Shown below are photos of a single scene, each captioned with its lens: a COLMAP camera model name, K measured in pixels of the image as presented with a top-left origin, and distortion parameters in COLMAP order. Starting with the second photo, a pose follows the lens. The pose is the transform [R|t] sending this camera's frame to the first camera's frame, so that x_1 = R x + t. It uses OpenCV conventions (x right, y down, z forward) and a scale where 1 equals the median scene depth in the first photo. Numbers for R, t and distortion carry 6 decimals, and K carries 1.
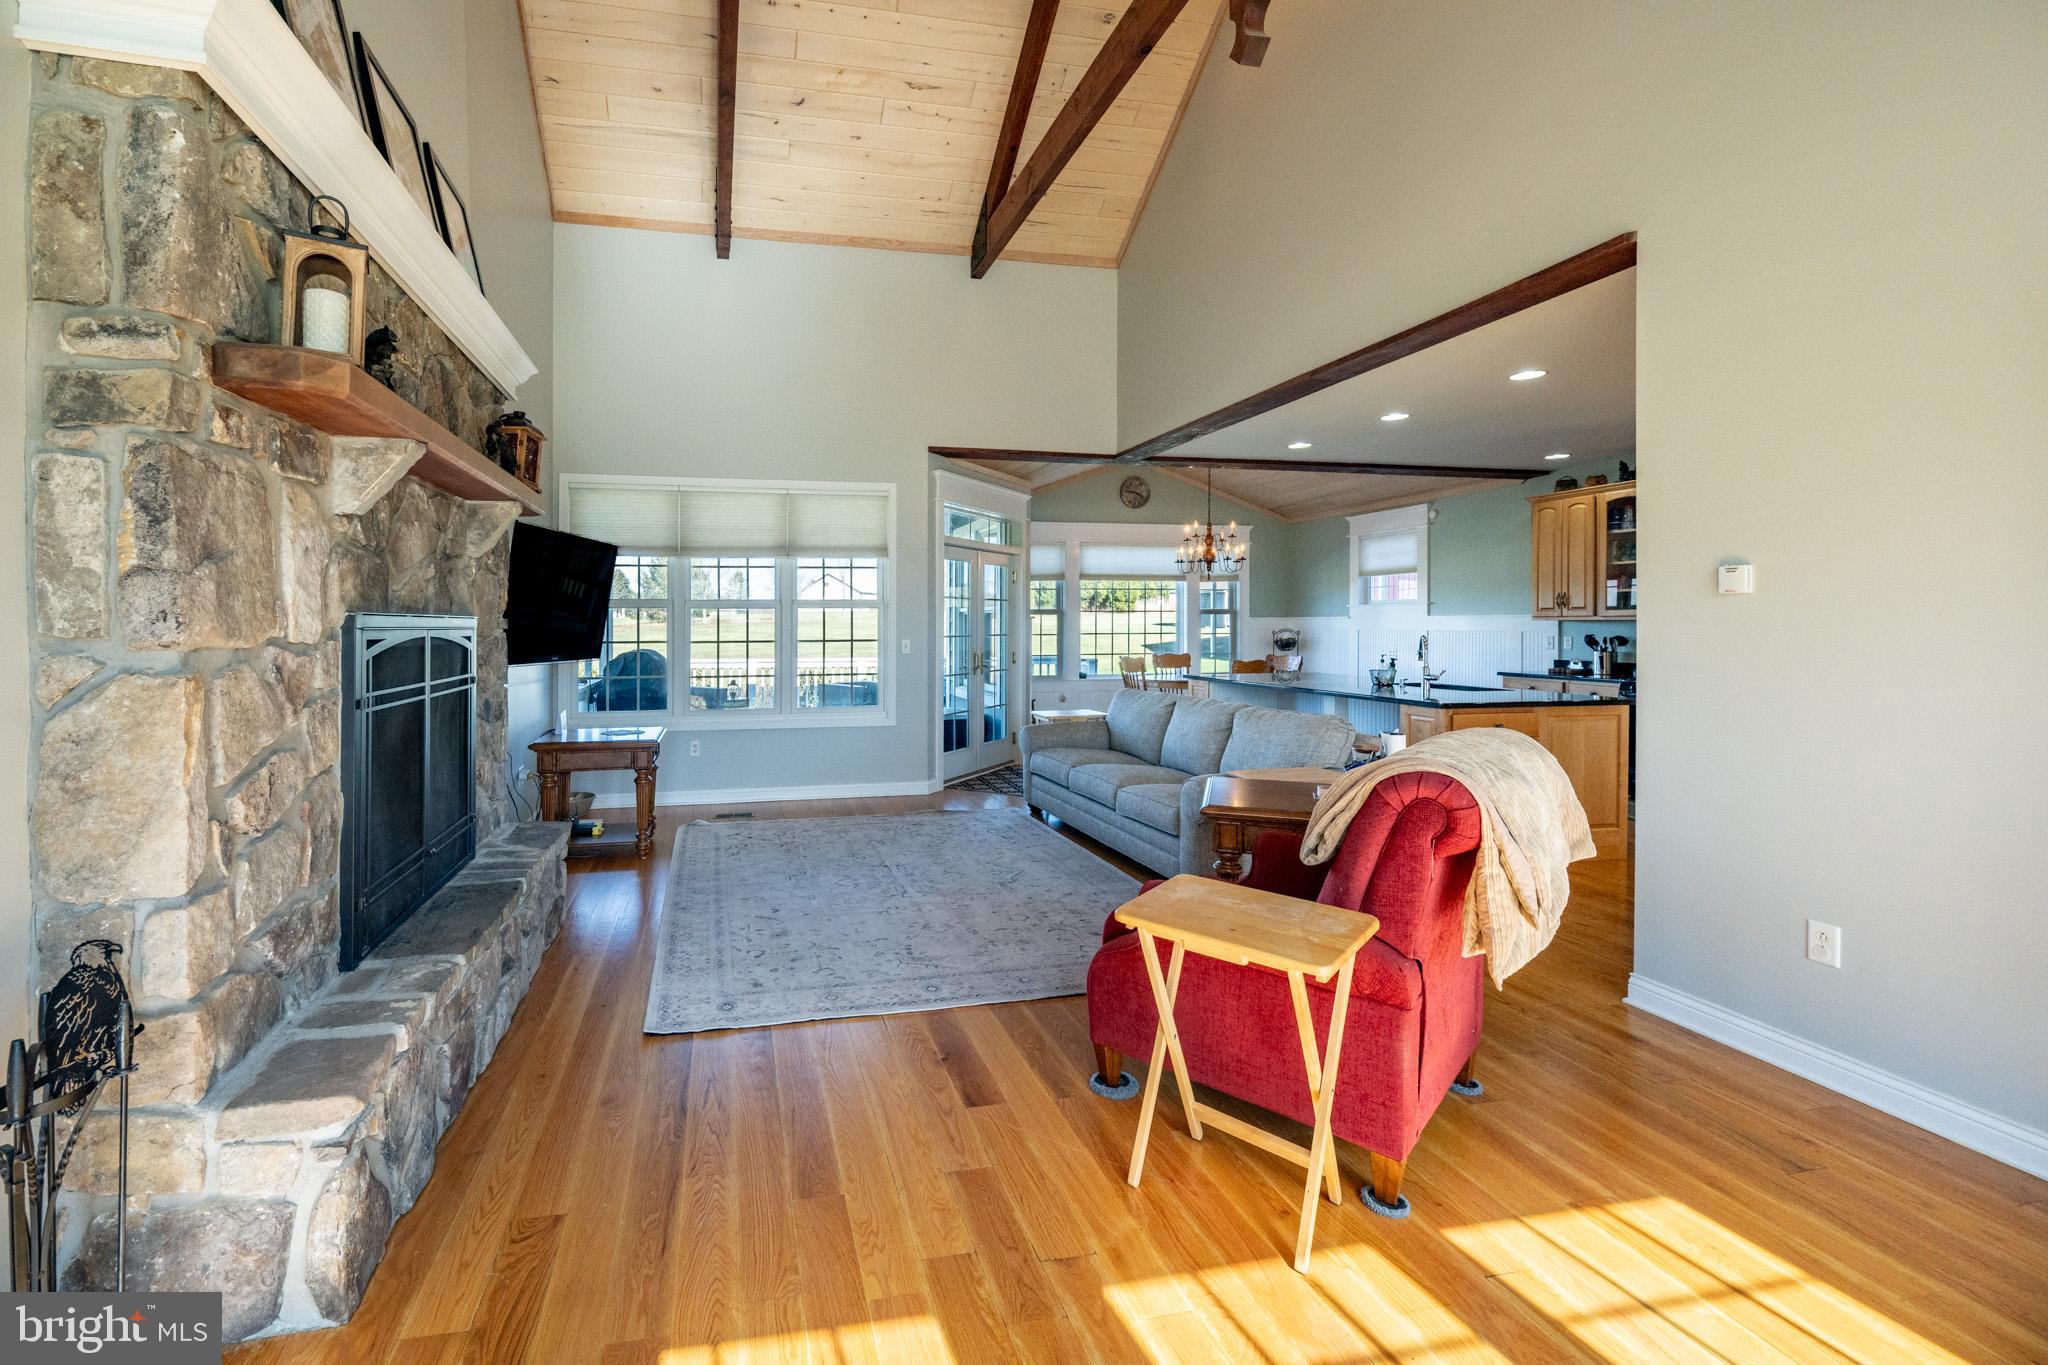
lens RADIAL K [[814.5, 0, 1022.9], [0, 814.5, 636.6], [0, 0, 1]] dist [0.000490, -0.000137]
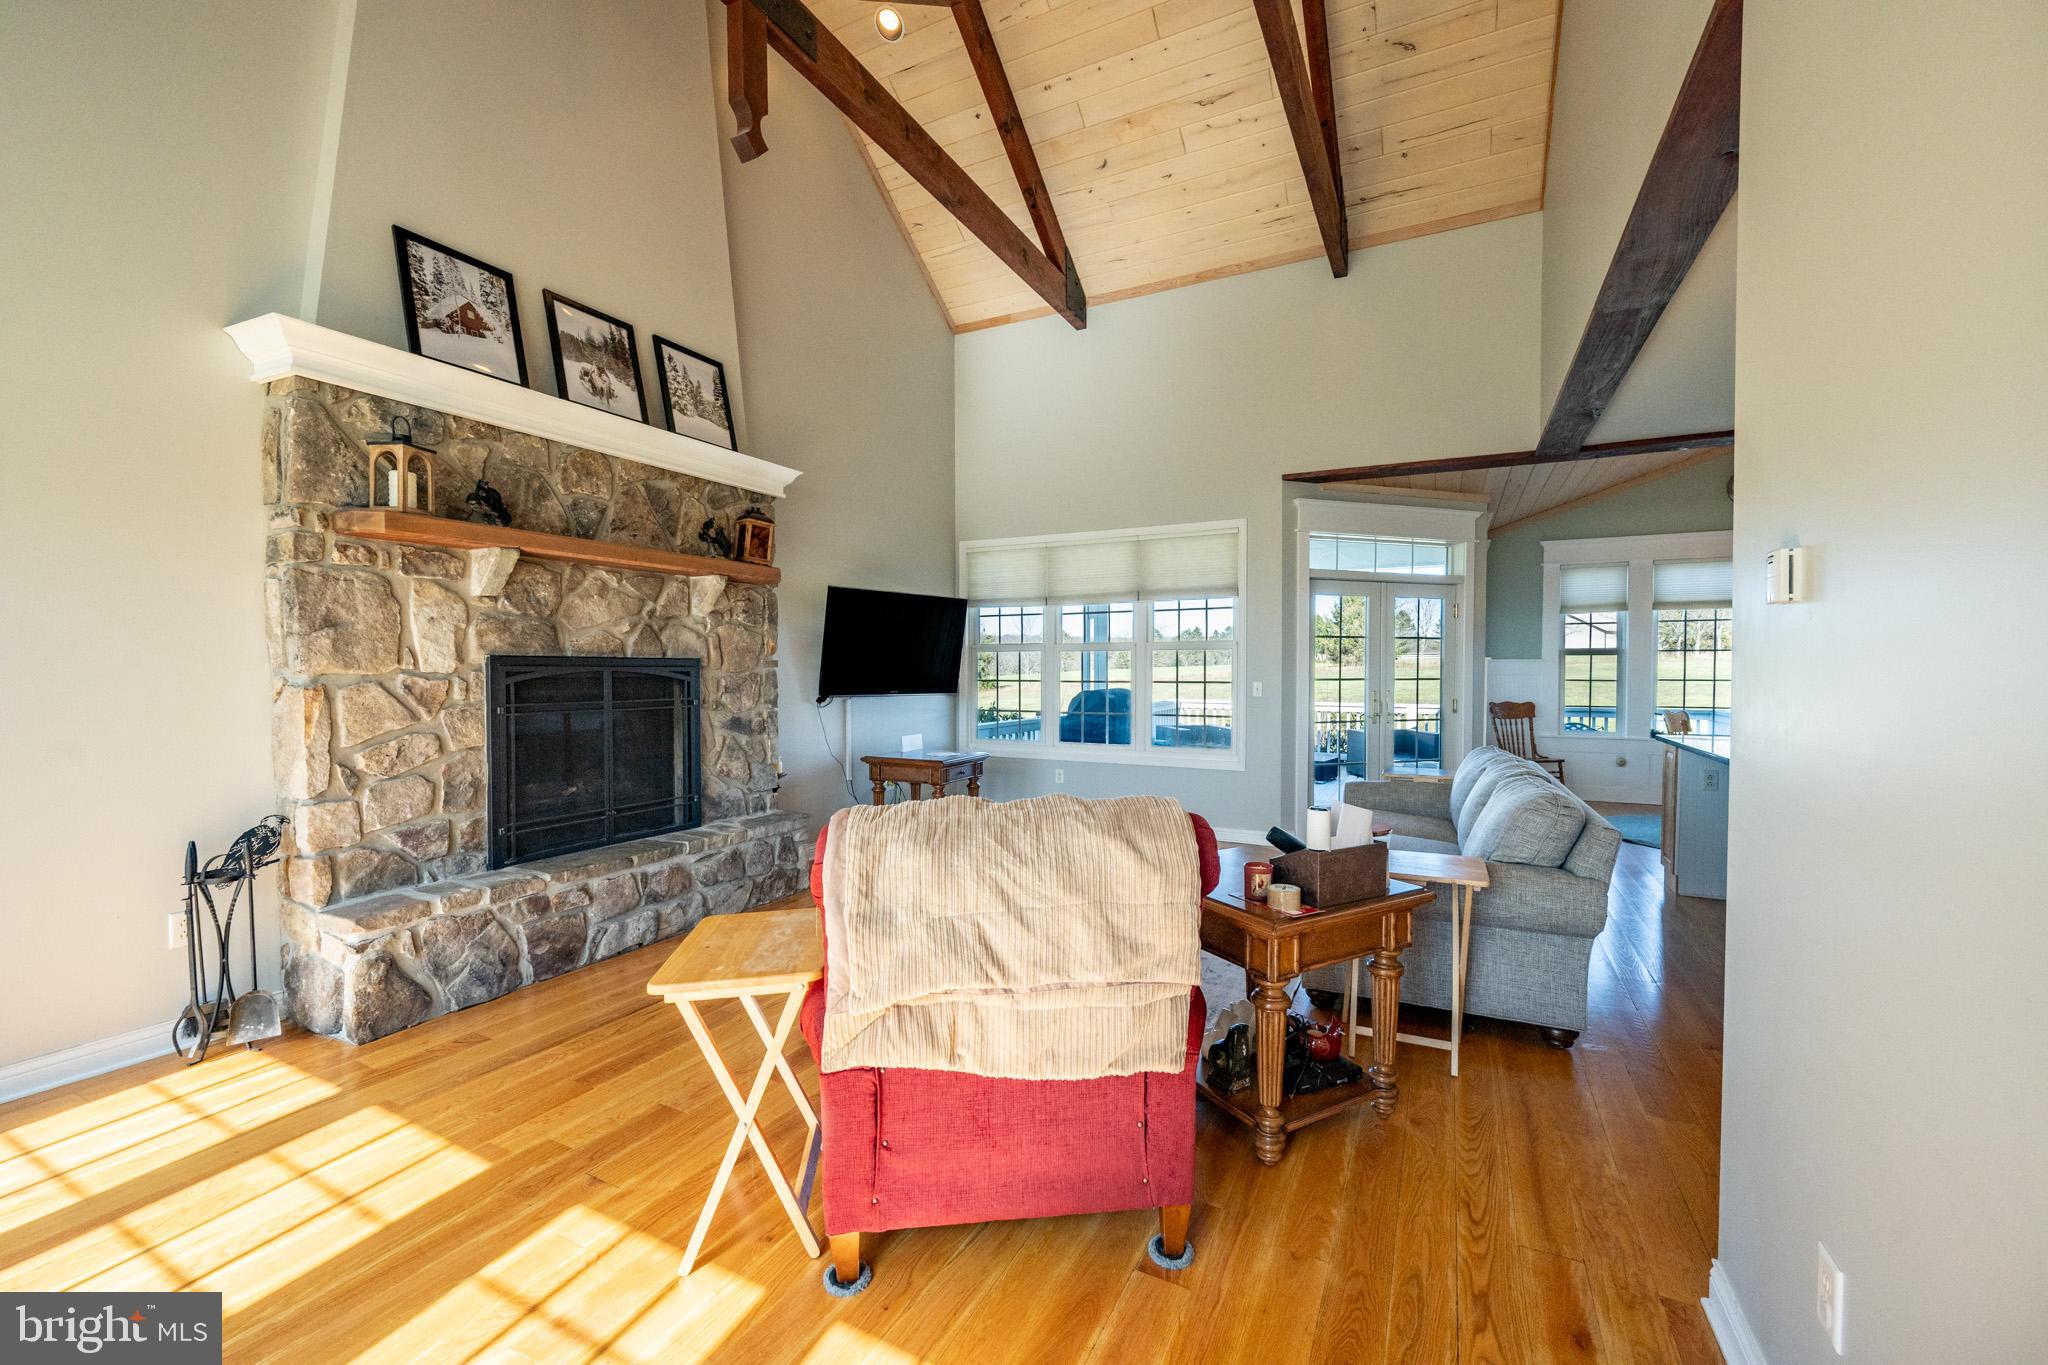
lens RADIAL K [[821.9, 0, 1023.0], [0, 821.9, 692.0], [0, 0, 1]] dist [-0.000434, -0.000017]
pose [[0.788602, 0.020129, -0.614575, 1.044618], [-0.011090, 0.999767, 0.018515, 0.002569], [0.614804, -0.007785, 0.788641, 0.342604]]
